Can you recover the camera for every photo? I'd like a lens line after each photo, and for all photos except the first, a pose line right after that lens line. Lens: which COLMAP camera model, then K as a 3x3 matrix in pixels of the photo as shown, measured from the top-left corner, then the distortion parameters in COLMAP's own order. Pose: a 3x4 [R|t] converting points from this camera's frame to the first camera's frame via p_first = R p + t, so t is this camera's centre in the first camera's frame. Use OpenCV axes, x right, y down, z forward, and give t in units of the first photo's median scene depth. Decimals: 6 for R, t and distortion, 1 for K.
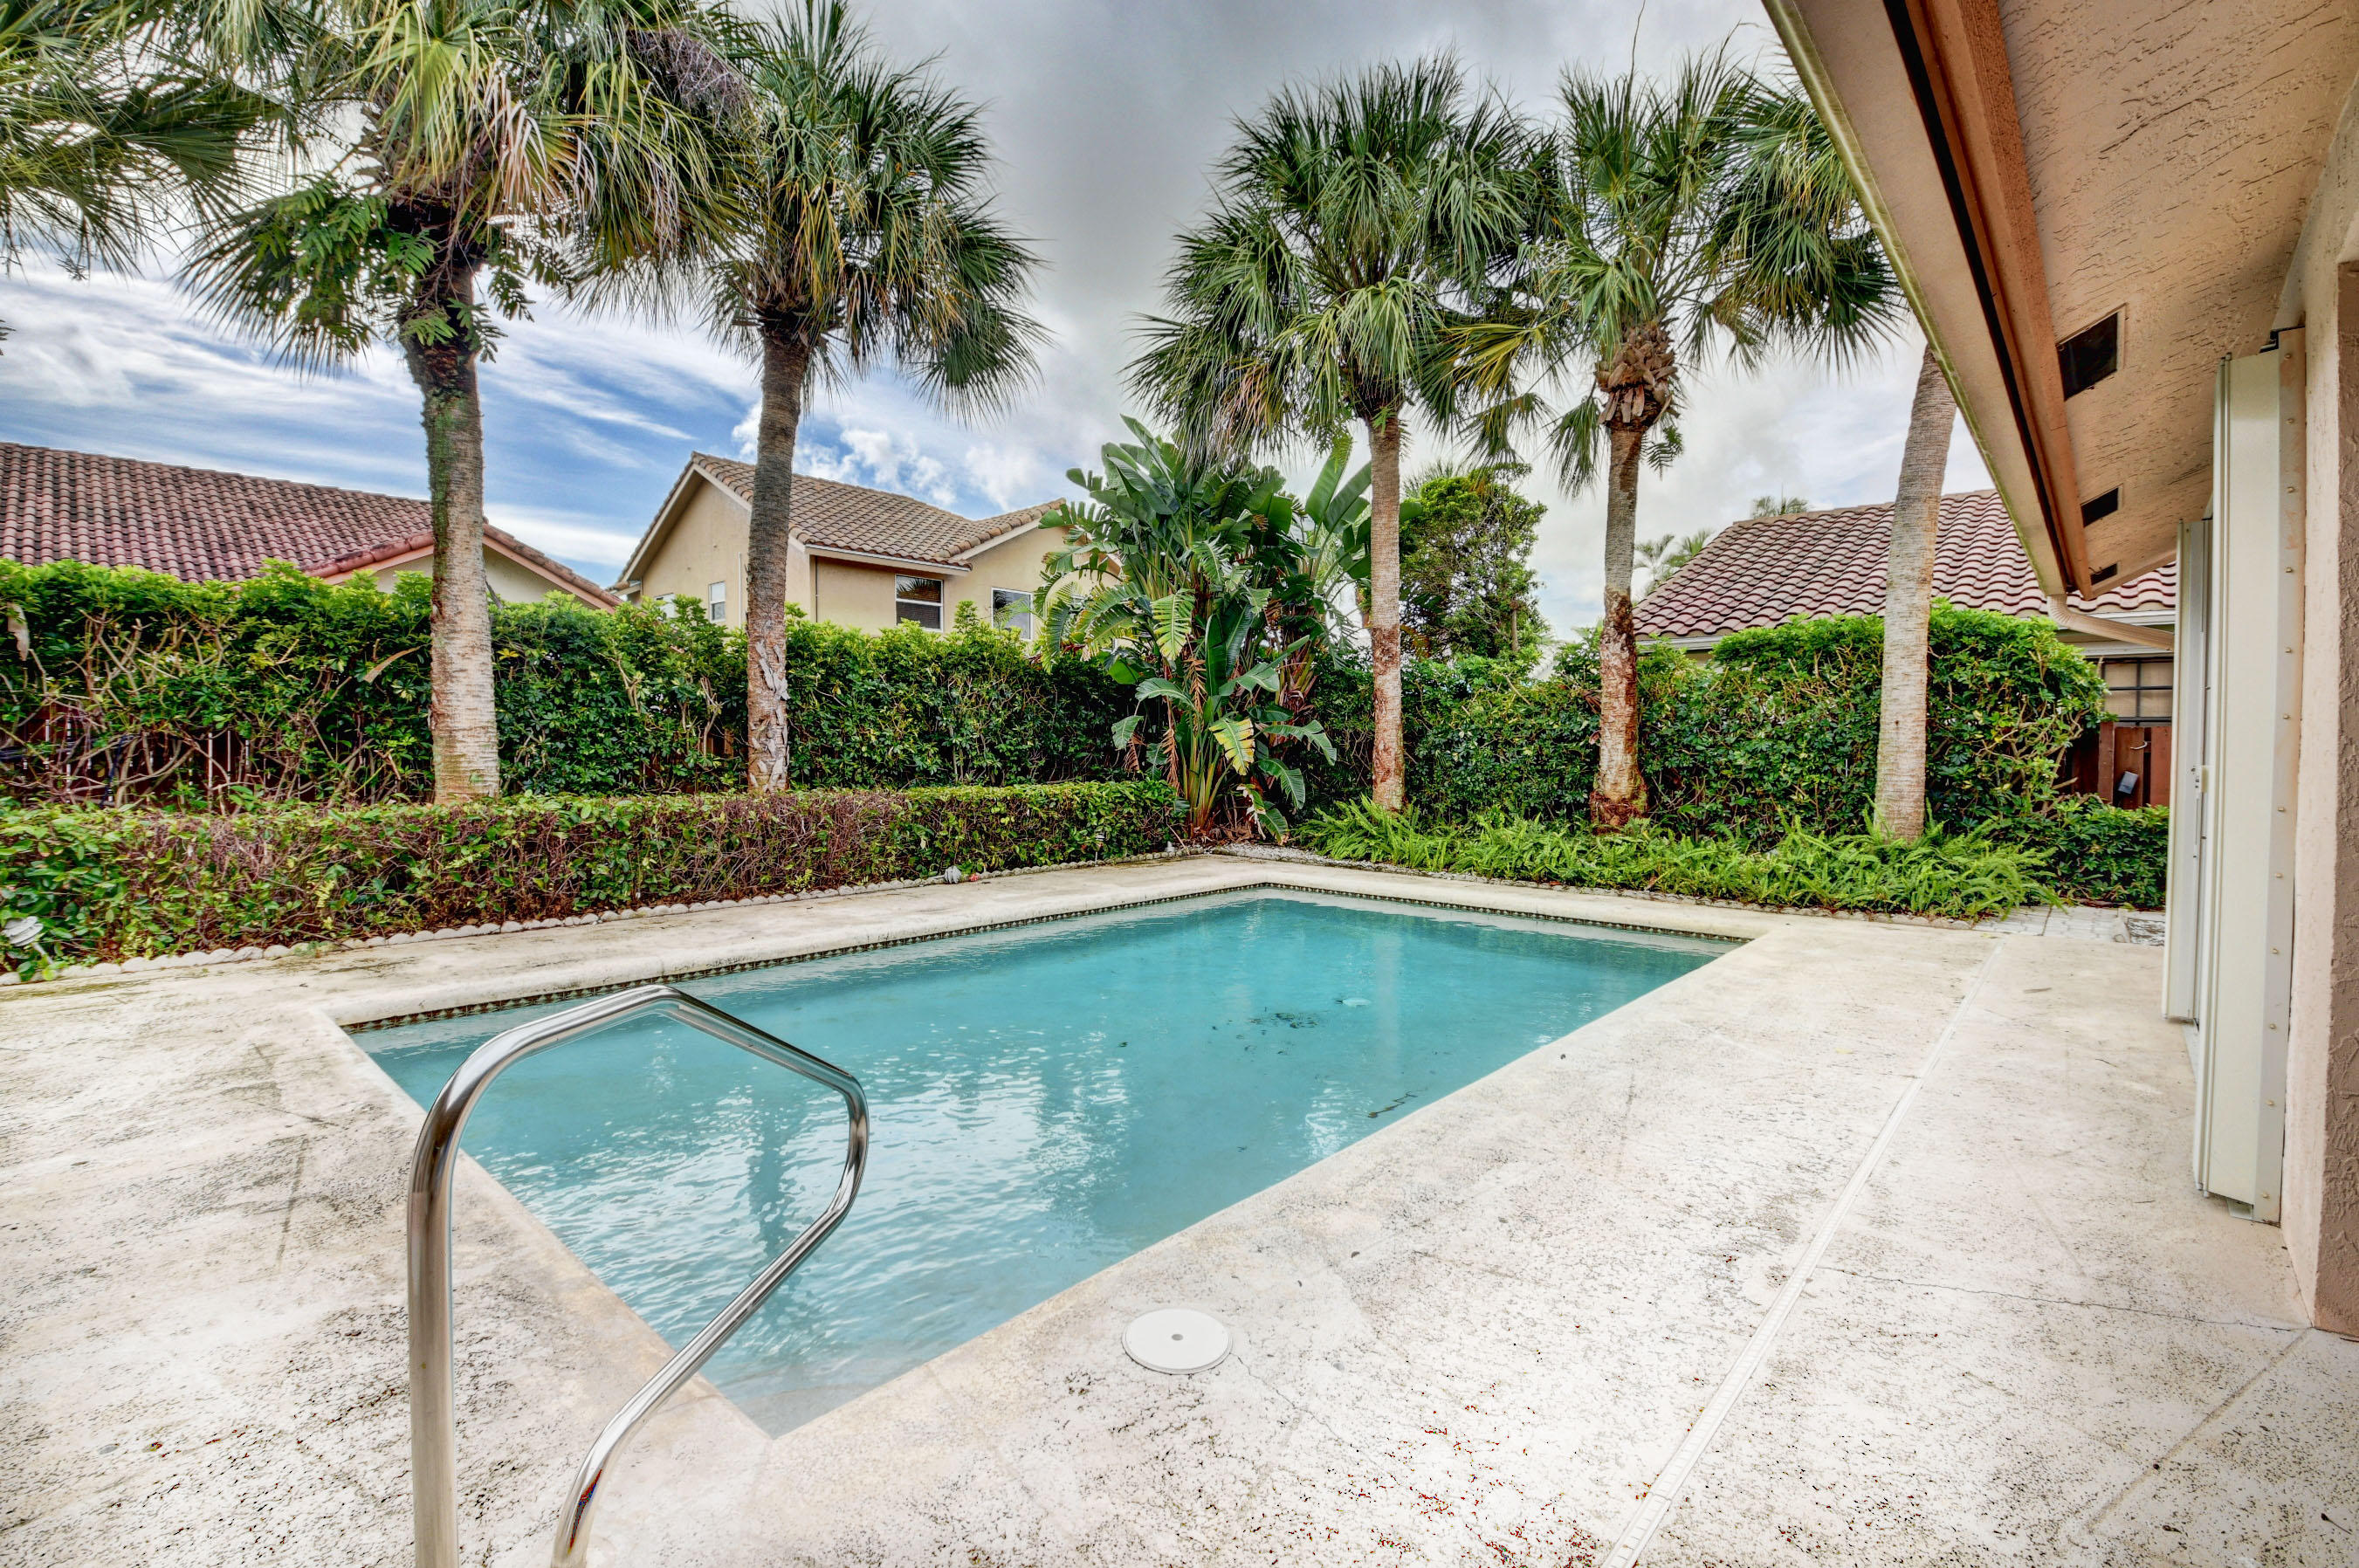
lens RADIAL K [[1037.1, 0, 1164.3], [0, 1037.1, 775.0], [0, 0, 1]] dist [-0.004222, -0.014473]
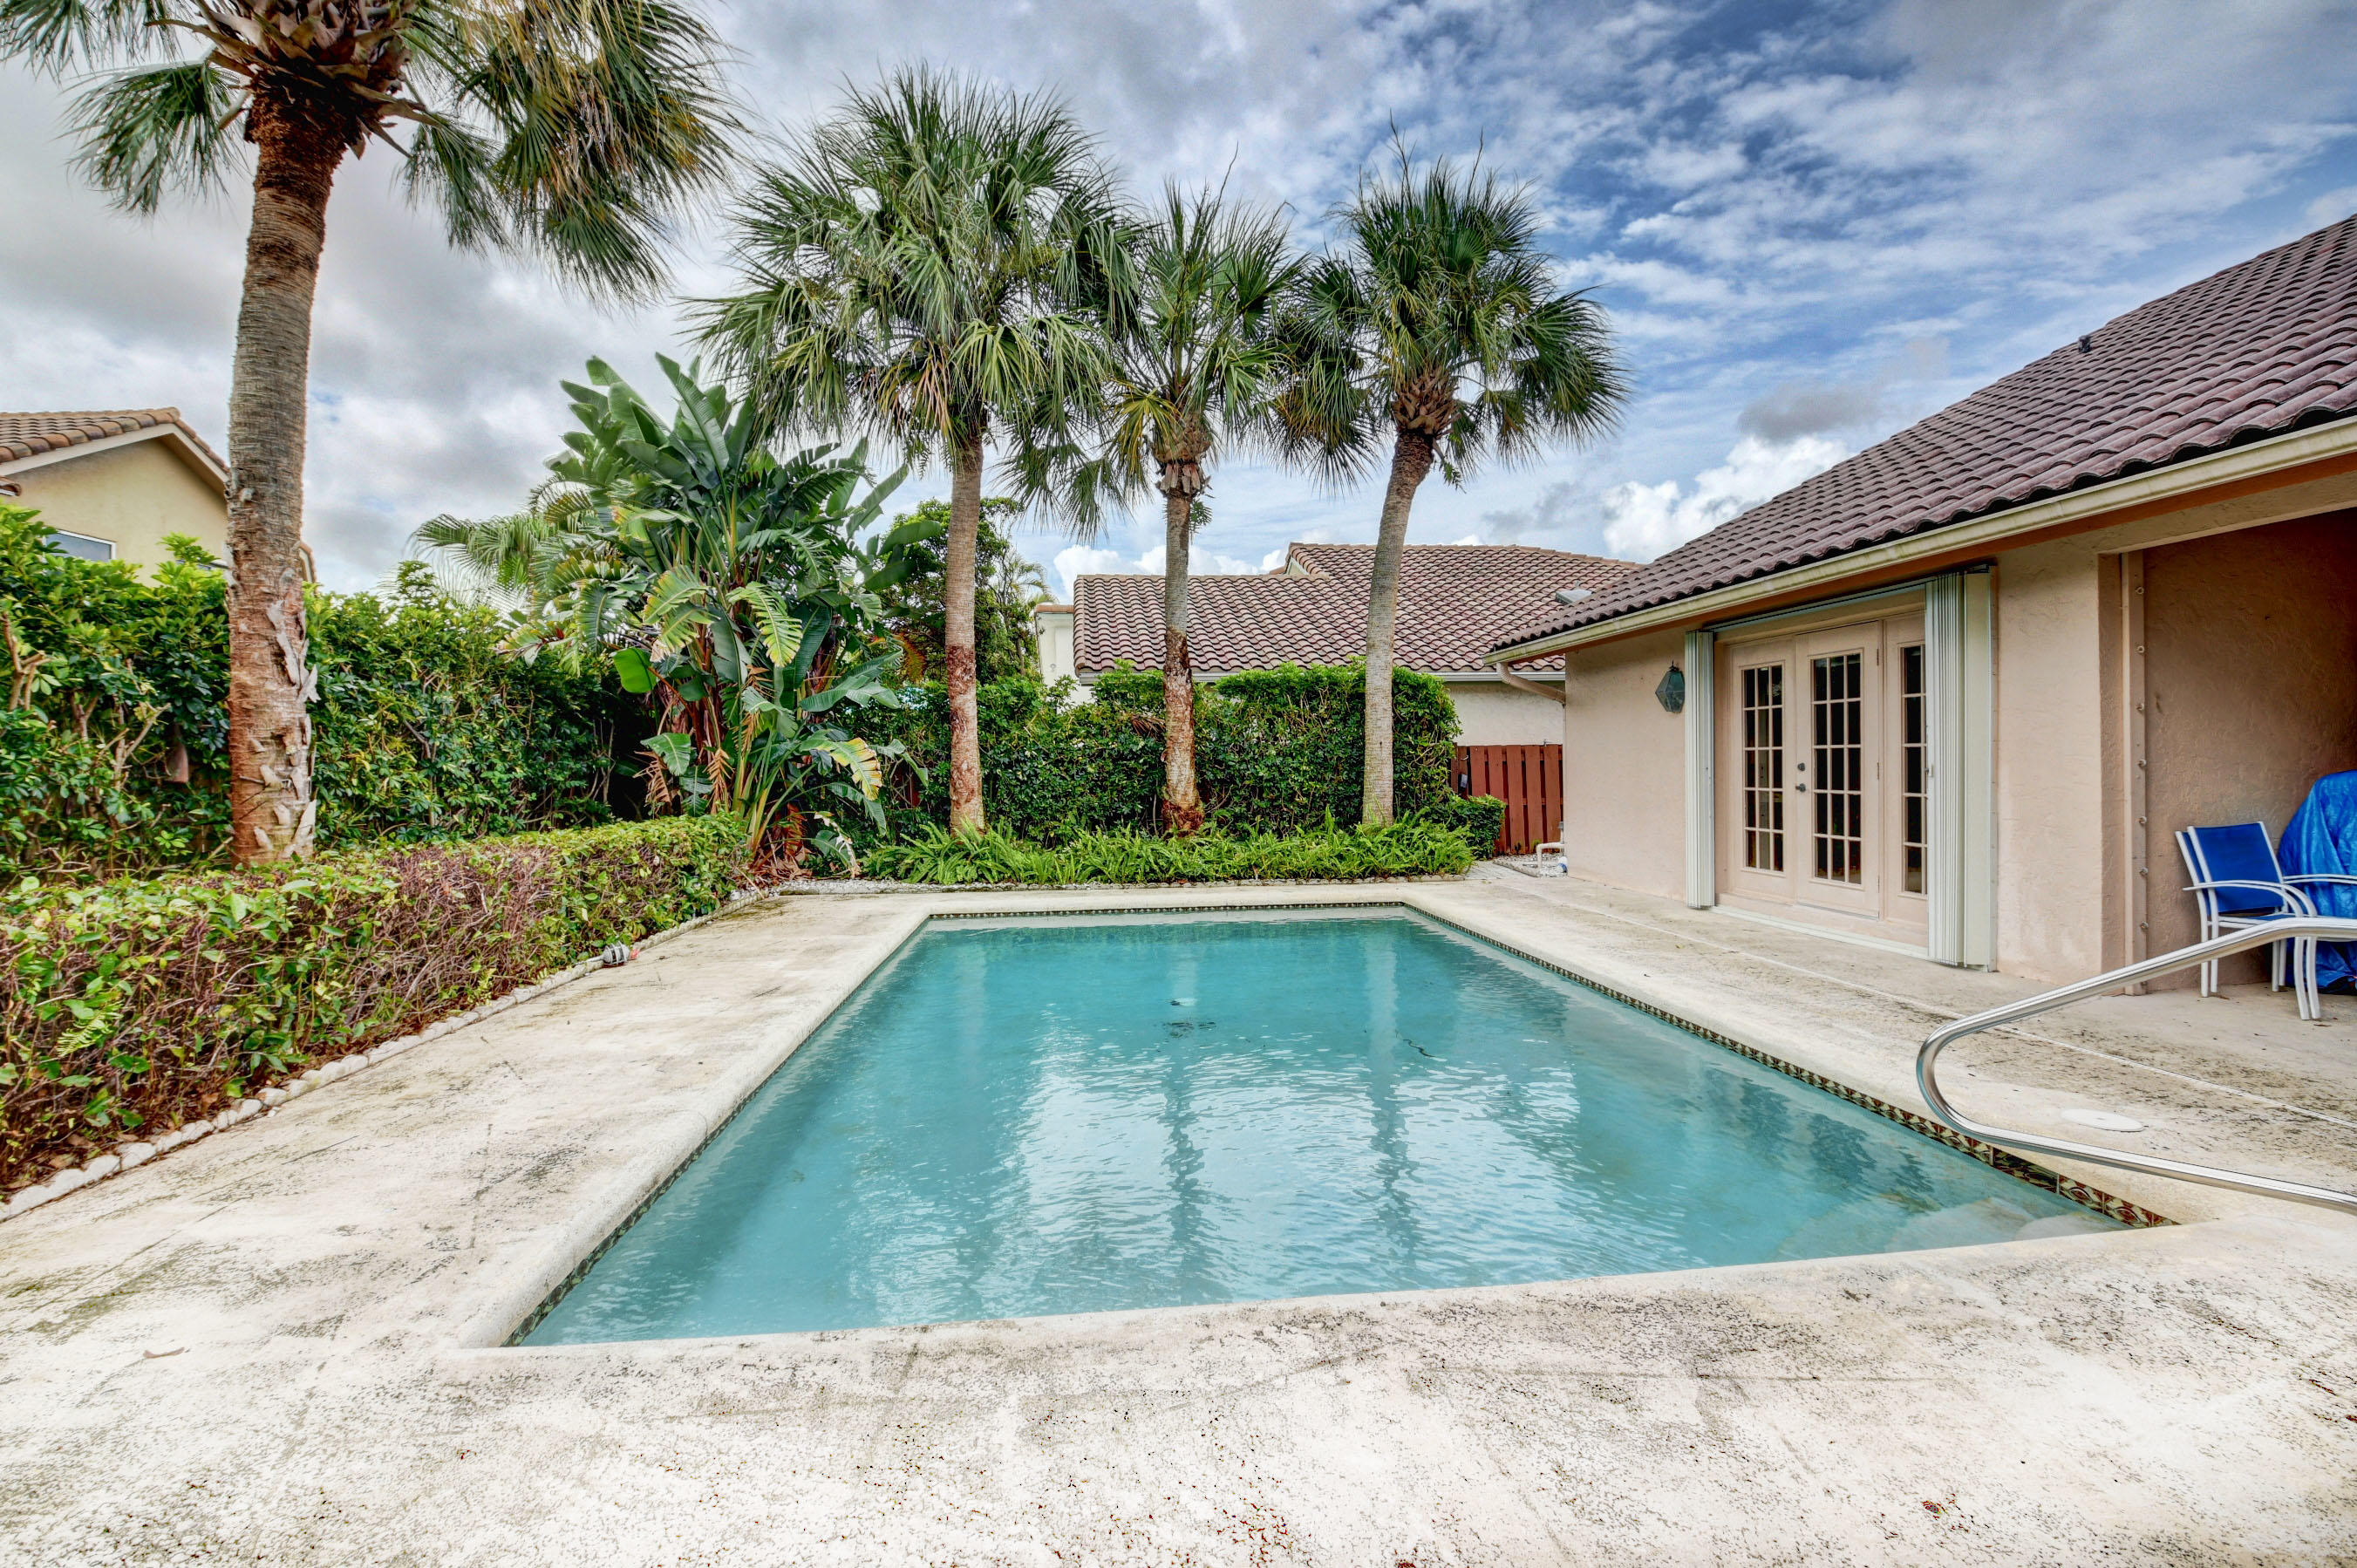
lens RADIAL K [[1036.3, 0, 1192.9], [0, 1036.3, 778.7], [0, 0, 1]] dist [-0.004222, -0.014473]
pose [[0.663277, -0.023002, 0.748021, -0.478468], [0.035649, 0.999364, -0.000880, -0.009014], [-0.747525, 0.027250, 0.663675, 0.222614]]
